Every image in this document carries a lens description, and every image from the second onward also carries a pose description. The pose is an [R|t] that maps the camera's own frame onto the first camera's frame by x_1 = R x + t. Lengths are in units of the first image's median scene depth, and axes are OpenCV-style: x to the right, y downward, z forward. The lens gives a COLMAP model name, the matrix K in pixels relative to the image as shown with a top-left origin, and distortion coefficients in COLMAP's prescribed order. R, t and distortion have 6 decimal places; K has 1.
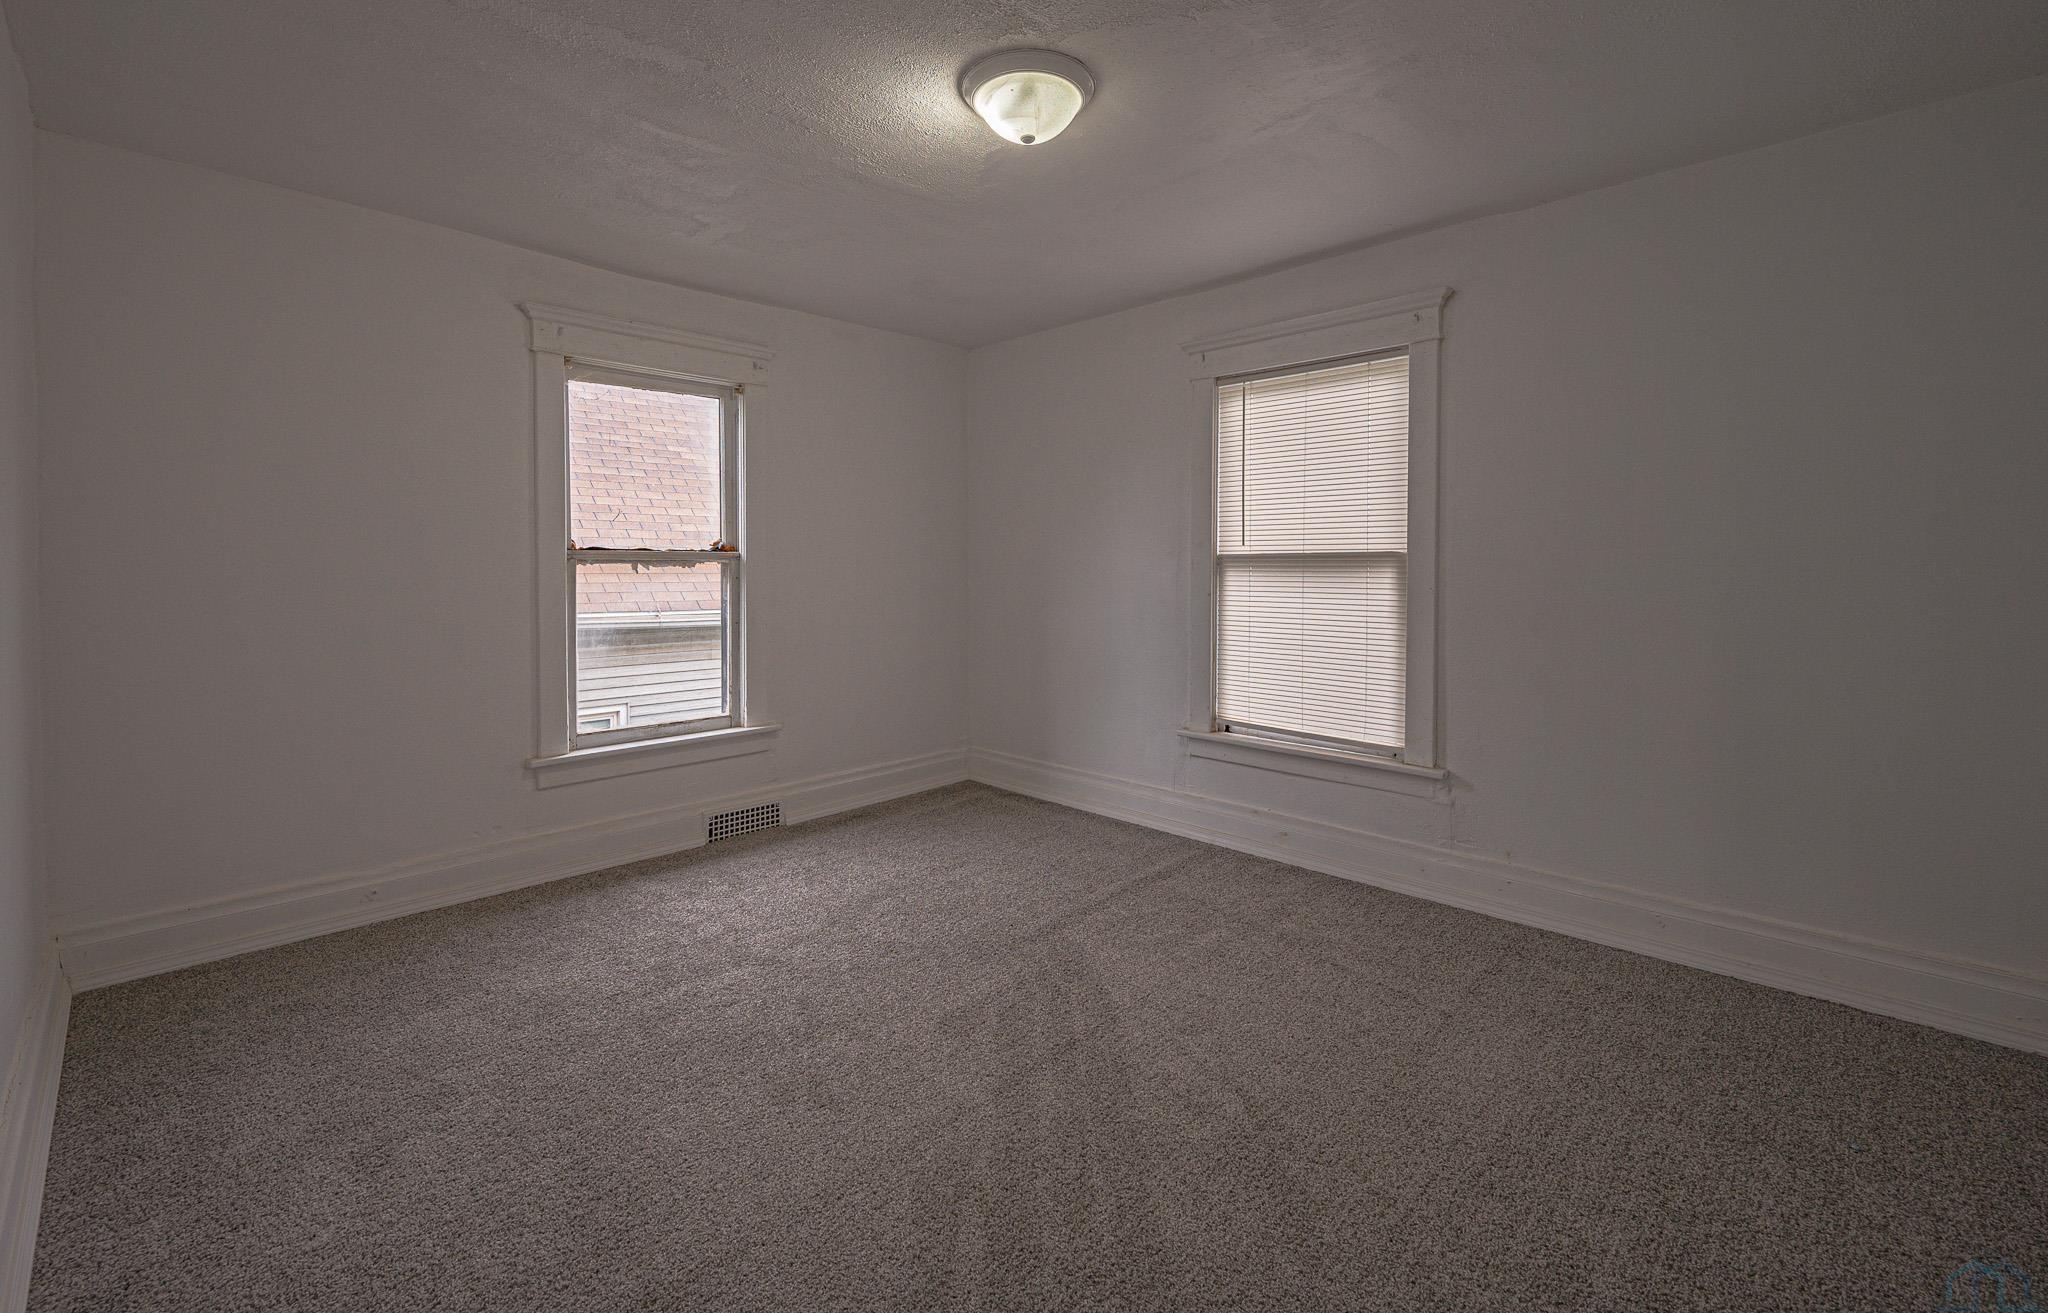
lens RADIAL K [[855.8, 0, 1021.8], [0, 855.8, 579.8], [0, 0, 1]] dist [-0.000485, -0.000058]
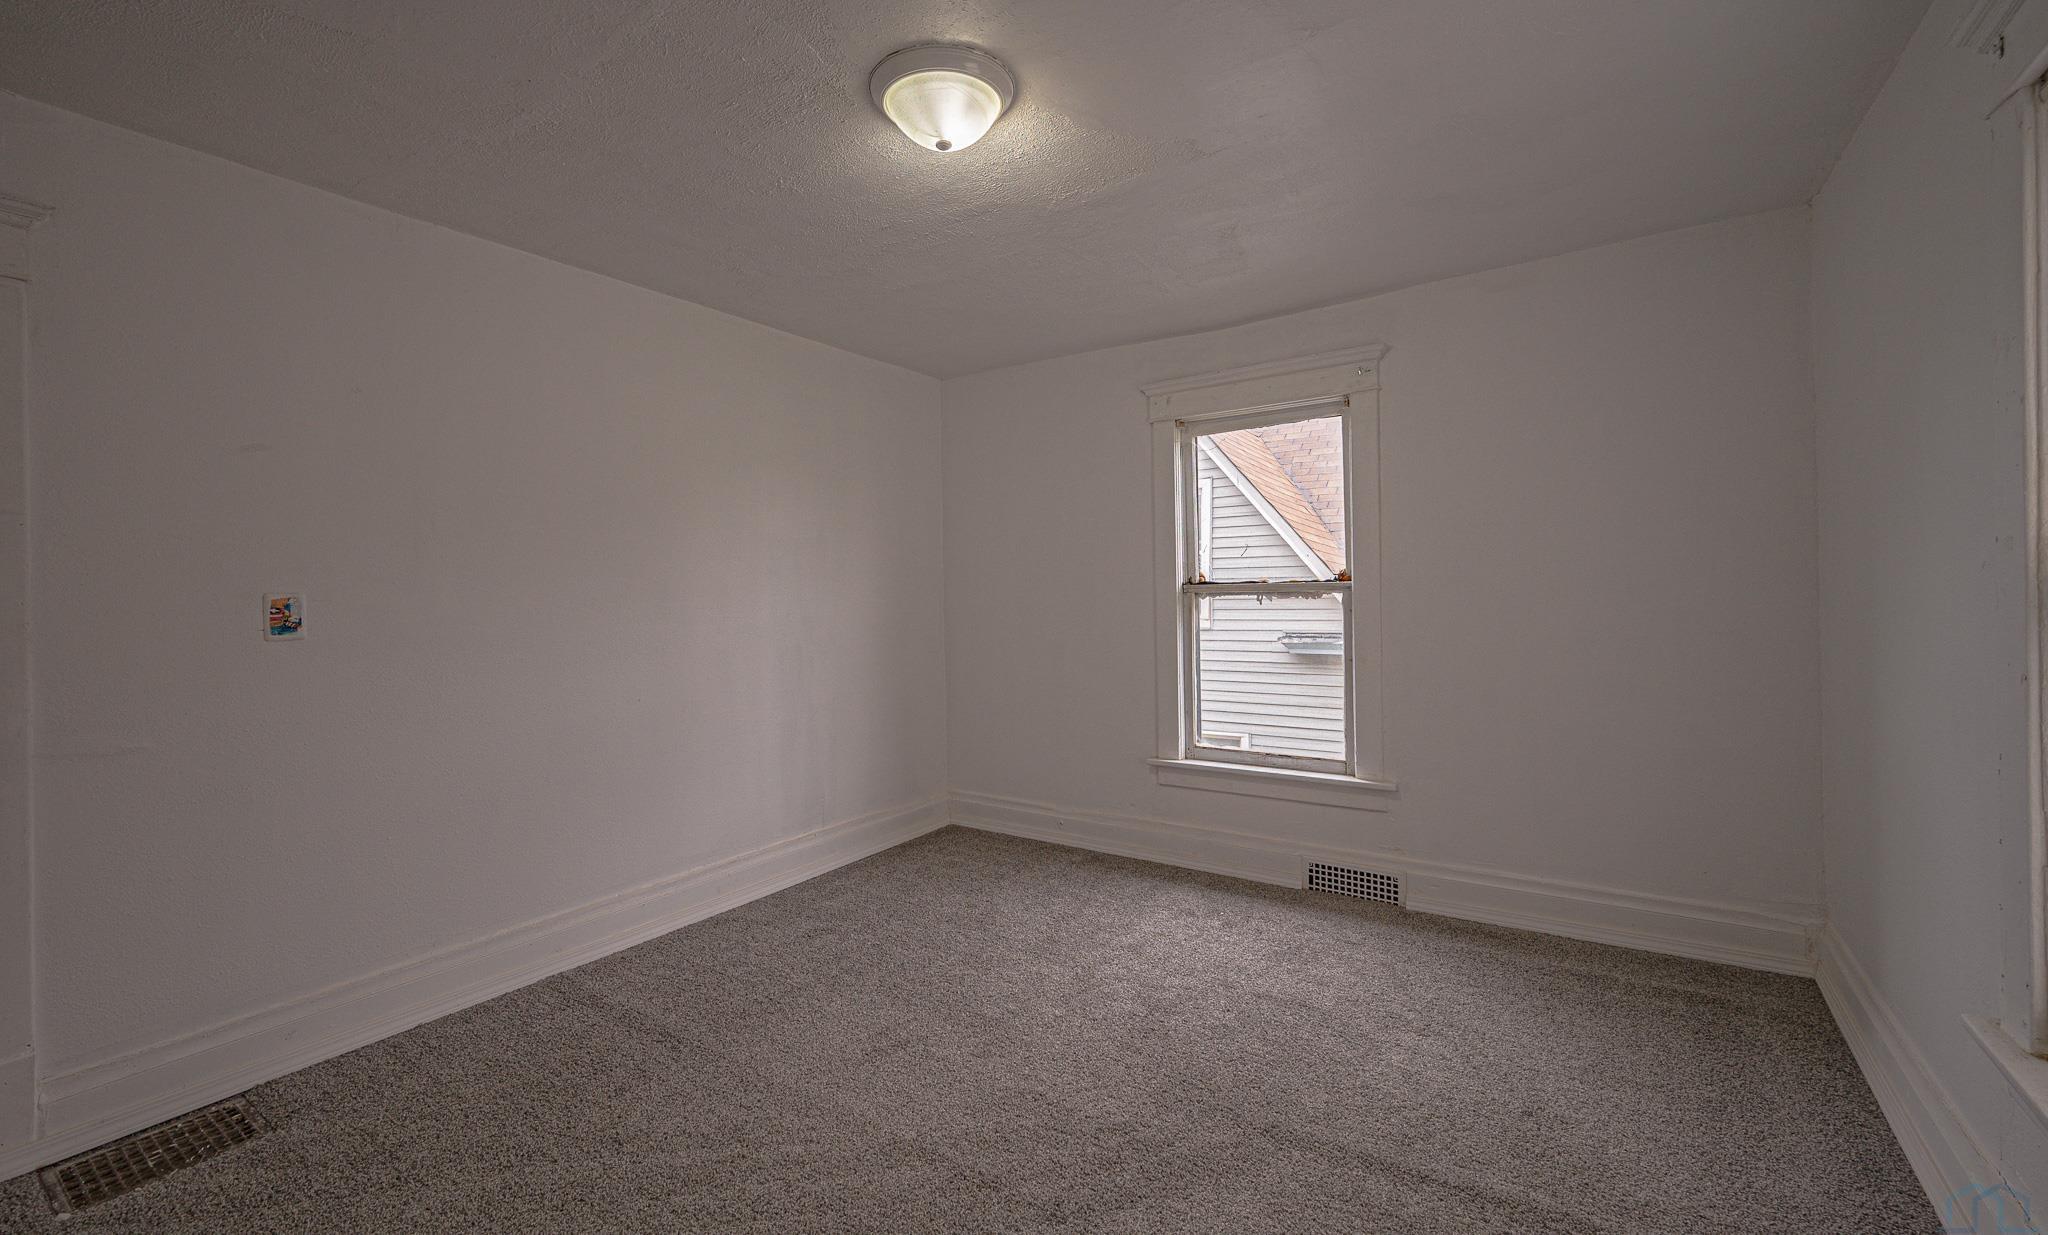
lens RADIAL K [[856.5, 0, 1023.5], [0, 856.5, 592.6], [0, 0, 1]] dist [0.000359, 0.000044]
pose [[0.170974, -0.009423, -0.985231, 0.555350], [-0.004670, 0.999935, -0.010374, -0.010491], [0.985265, 0.006374, 0.170919, 0.564753]]
